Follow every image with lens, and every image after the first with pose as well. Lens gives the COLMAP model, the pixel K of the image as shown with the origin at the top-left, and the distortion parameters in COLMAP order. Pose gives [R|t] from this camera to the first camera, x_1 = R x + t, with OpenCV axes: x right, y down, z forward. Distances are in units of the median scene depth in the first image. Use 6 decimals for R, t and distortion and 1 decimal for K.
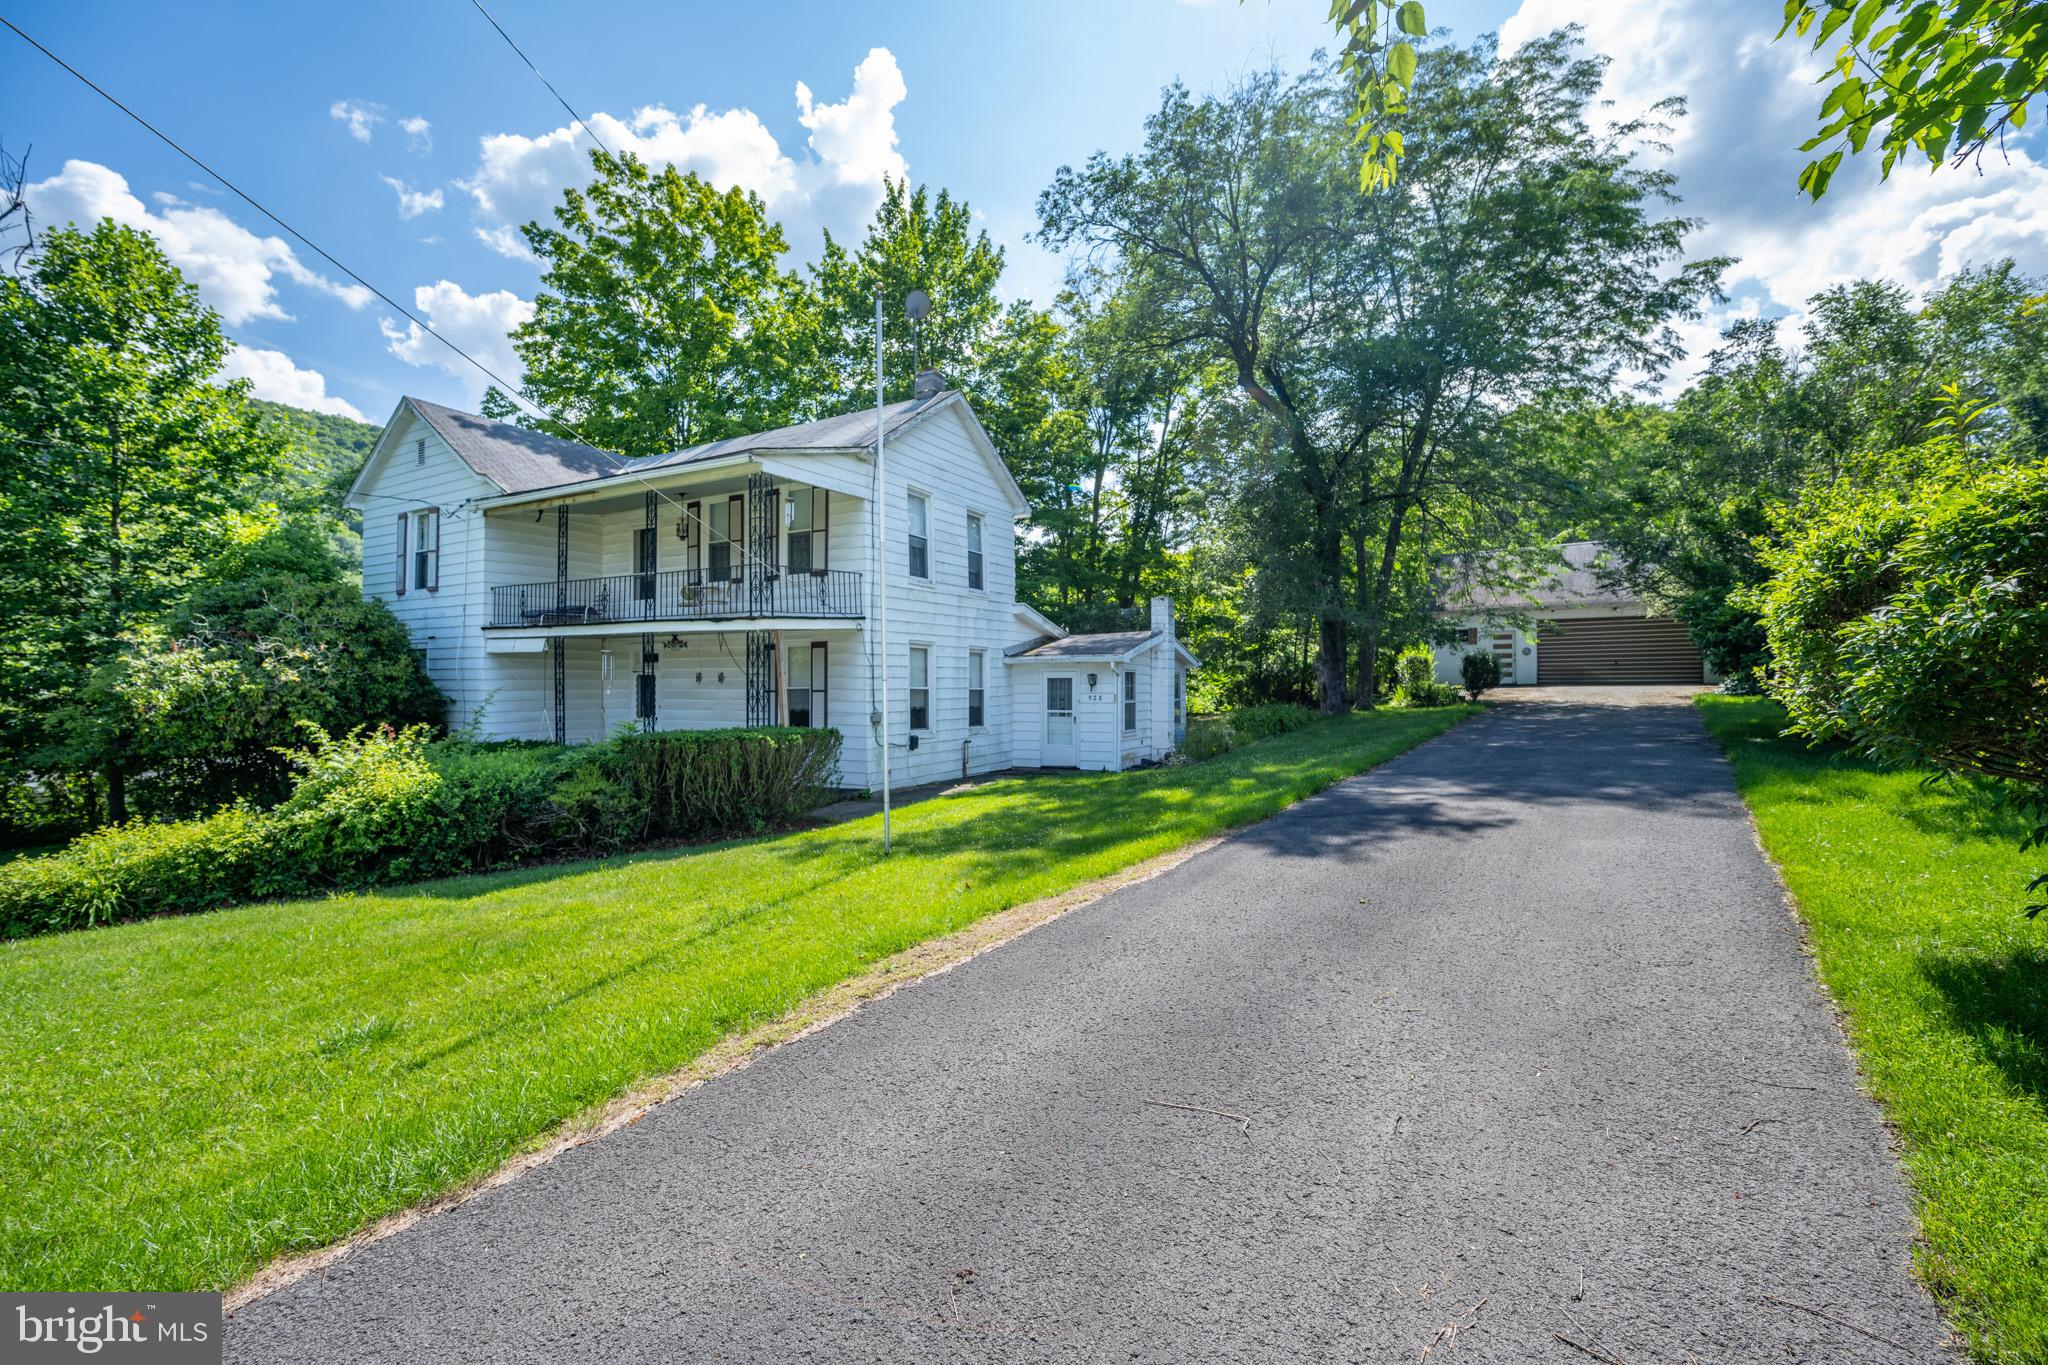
lens RADIAL K [[823.8, 0, 1029.9], [0, 823.8, 690.3], [0, 0, 1]] dist [-0.000277, -0.000084]
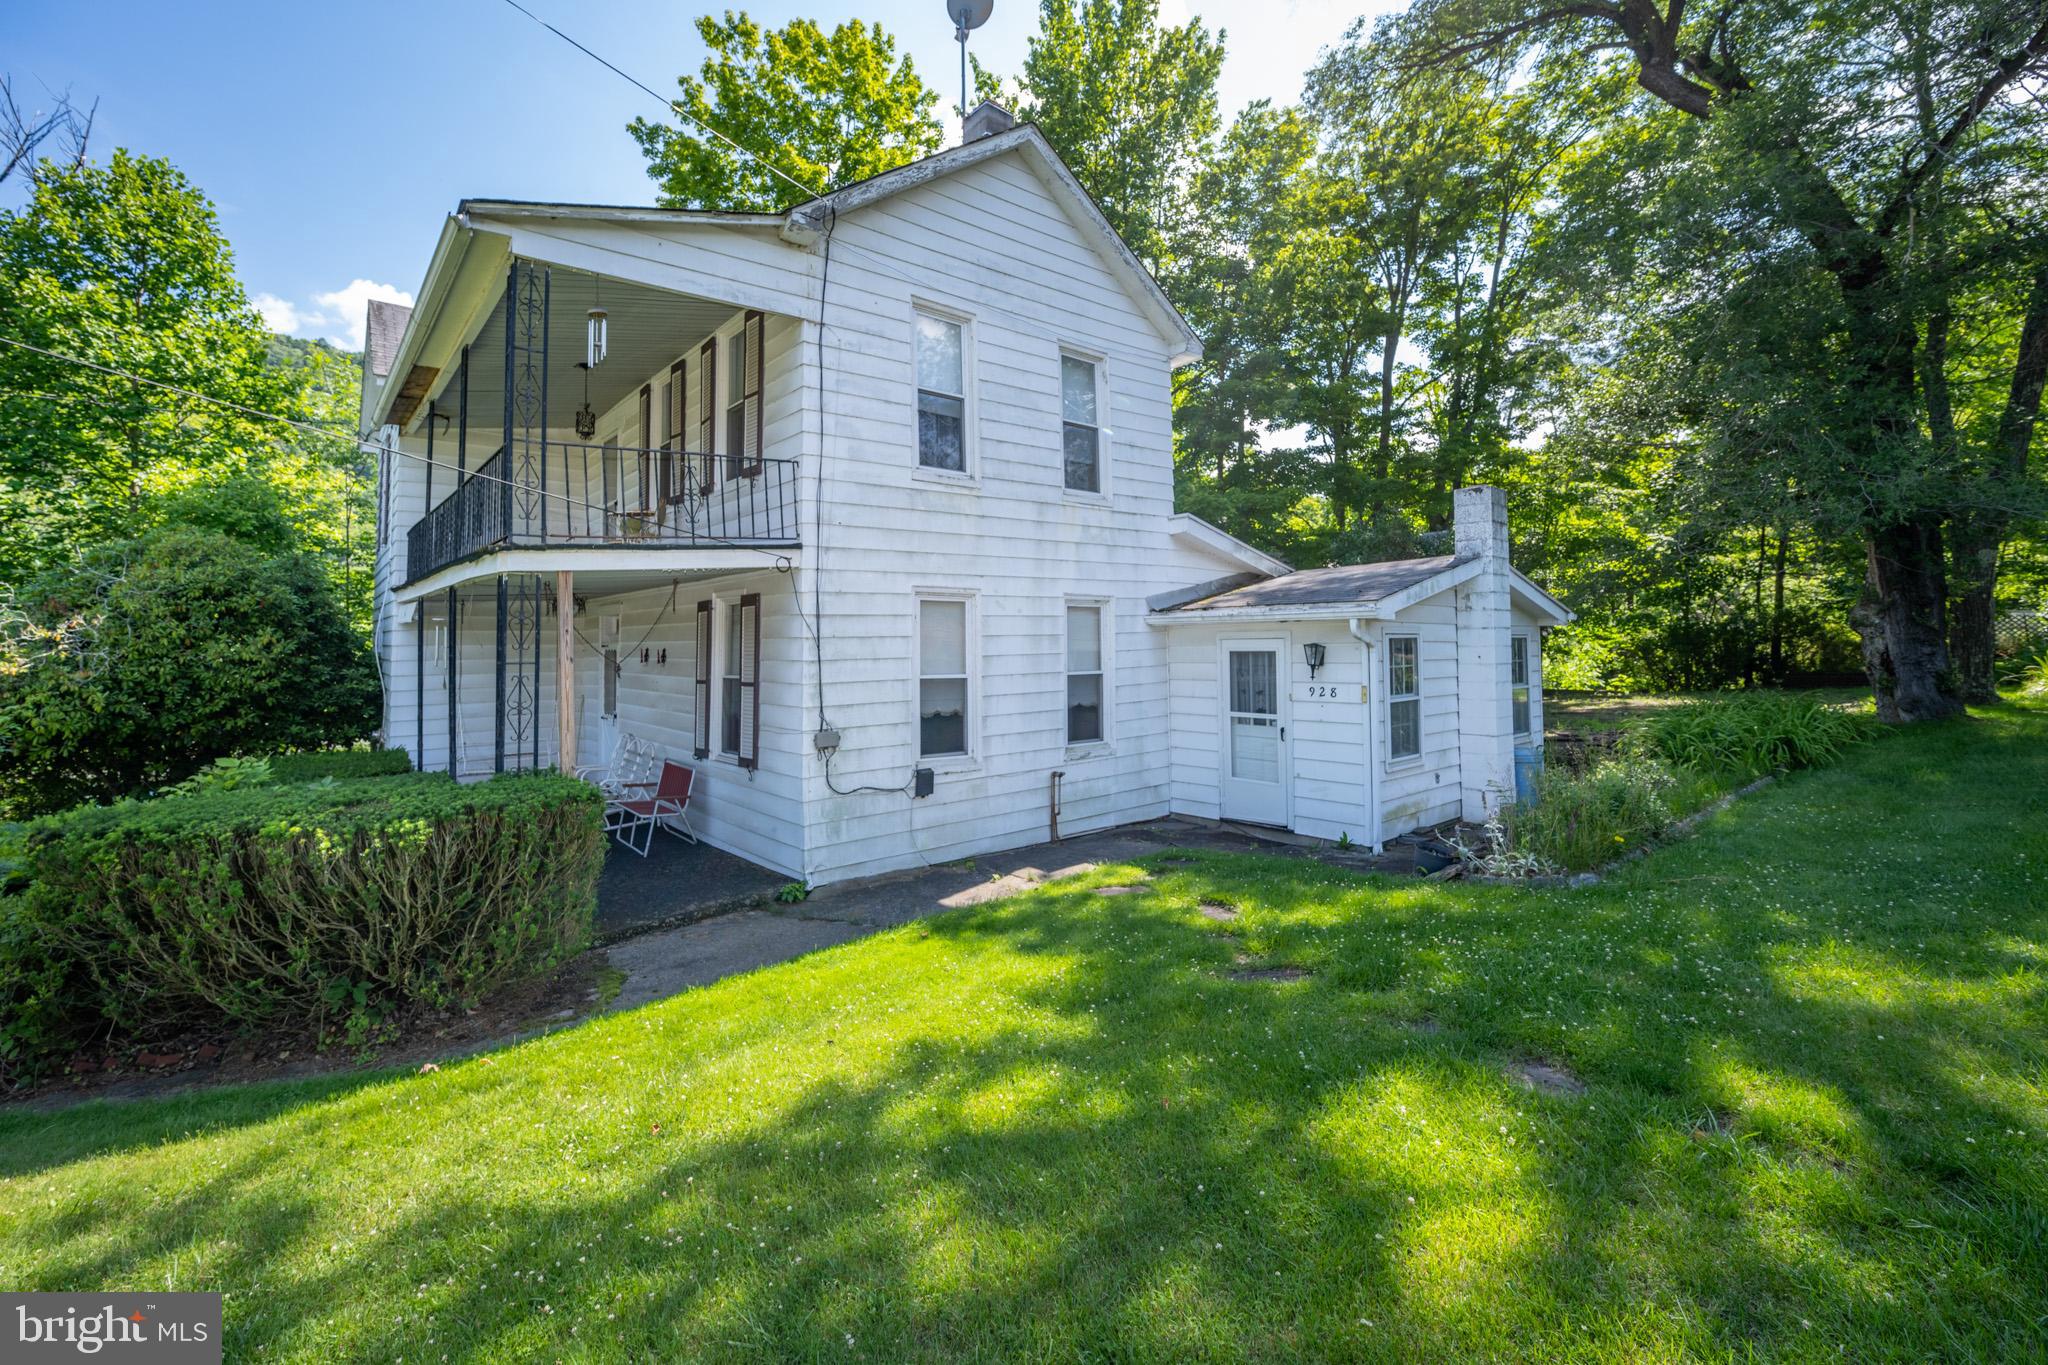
lens RADIAL K [[912.6, 0, 956.9], [0, 912.6, 615.6], [0, 0, 1]] dist [-0.001463, -0.000163]
pose [[0.924594, -0.020402, -0.380409, 0.083692], [0.006512, 0.999265, -0.037764, -0.016918], [0.380900, 0.032439, 0.924047, 0.397407]]
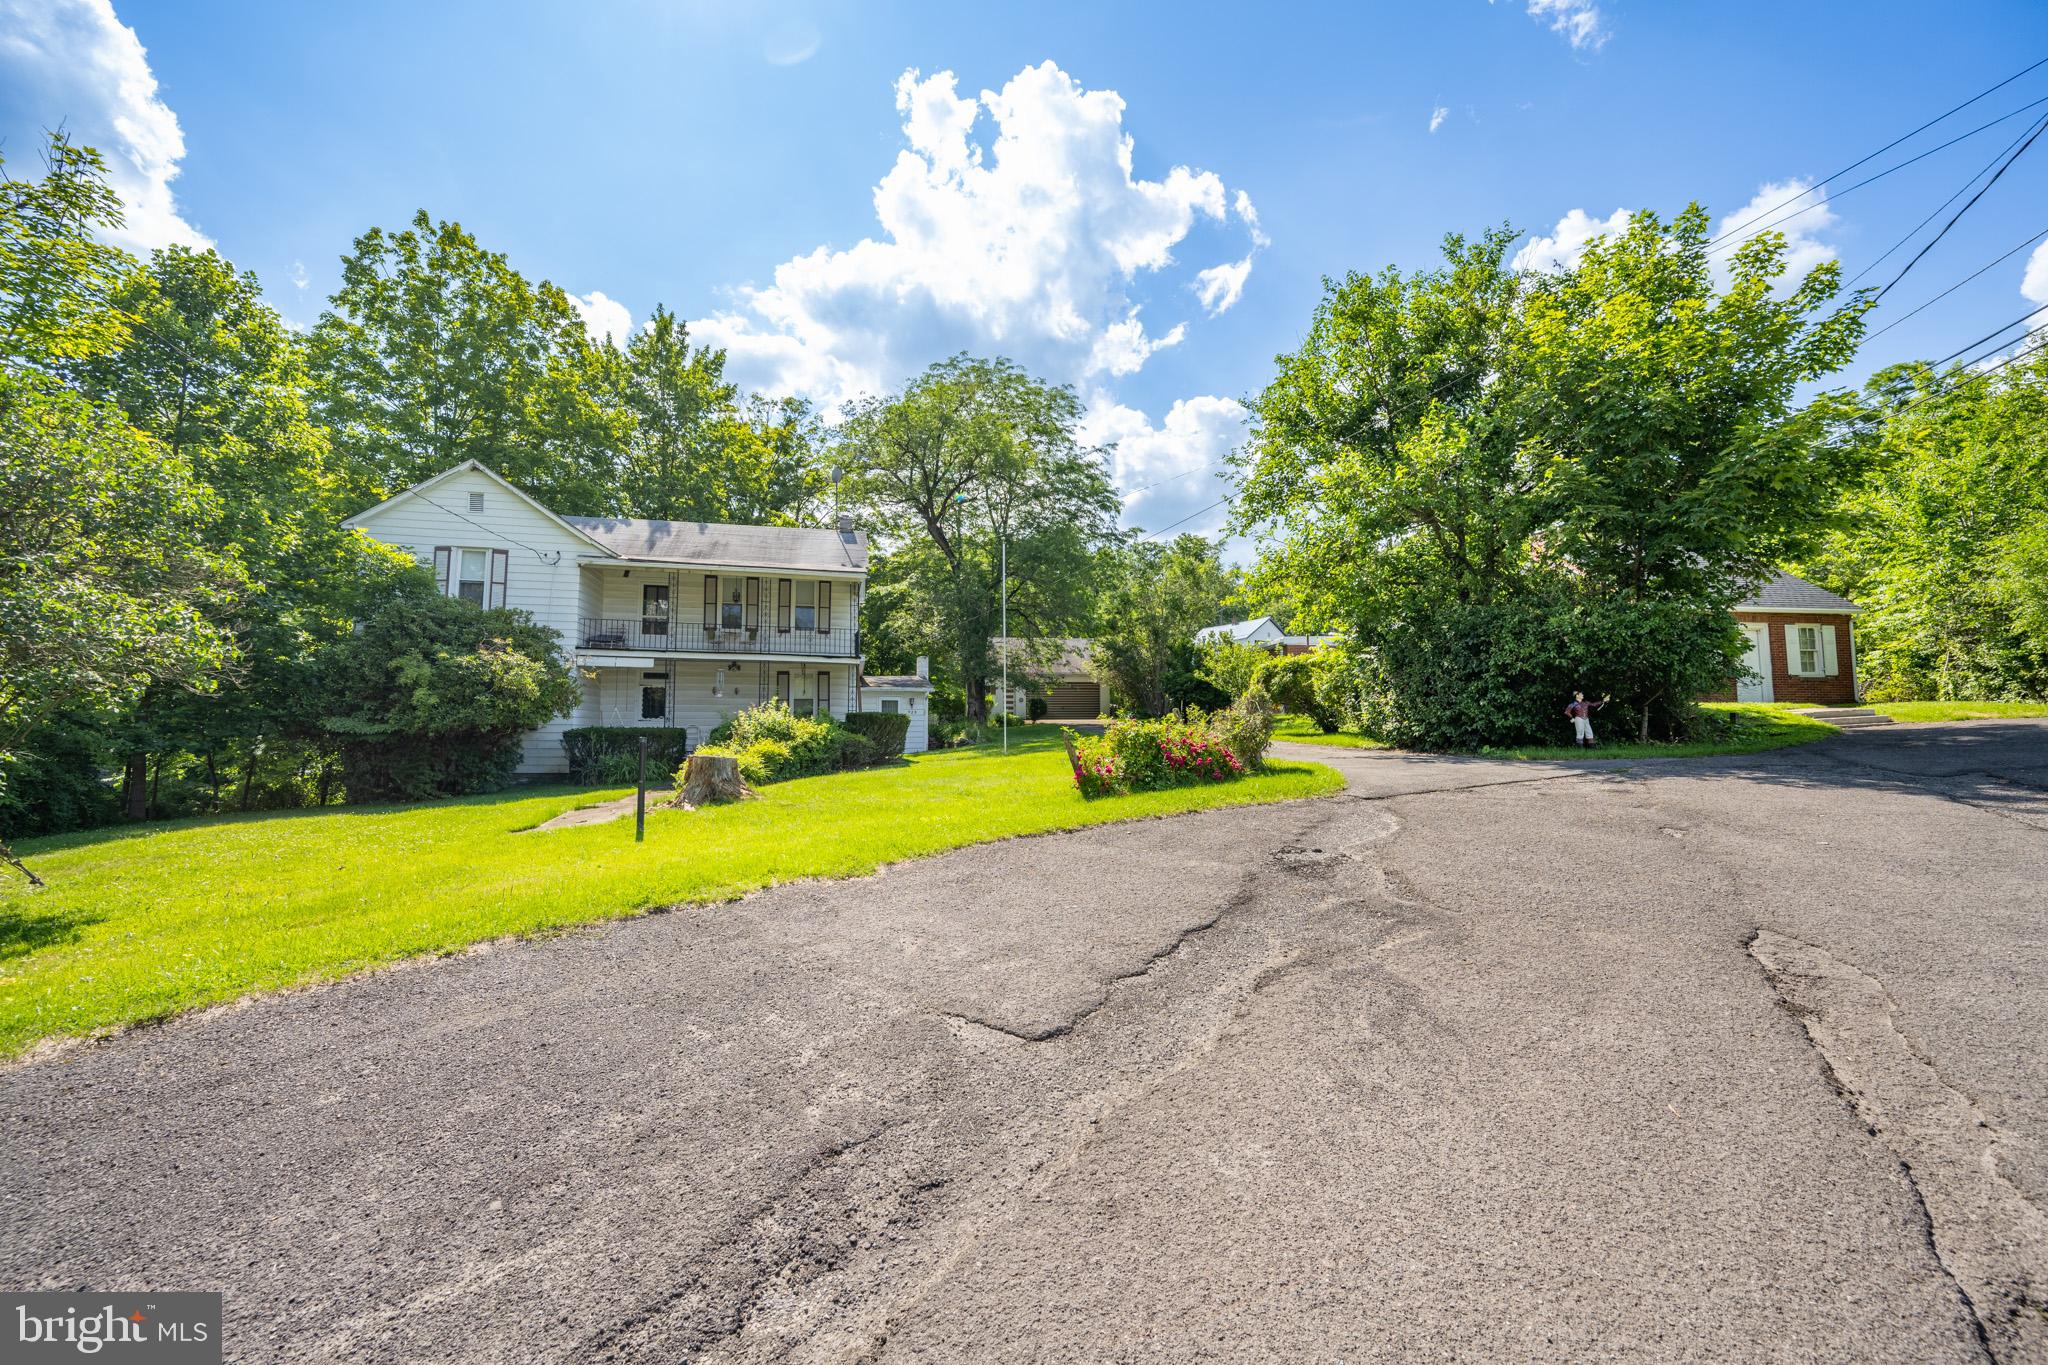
lens RADIAL K [[811.6, 0, 1015.3], [0, 811.6, 678.9], [0, 0, 1]] dist [-0.001114, -0.000140]
pose [[0.748895, 0.050094, 0.660793, -0.901910], [0.005280, 0.996656, -0.081539, 0.080173], [-0.662668, 0.064554, 0.746126, -0.427693]]
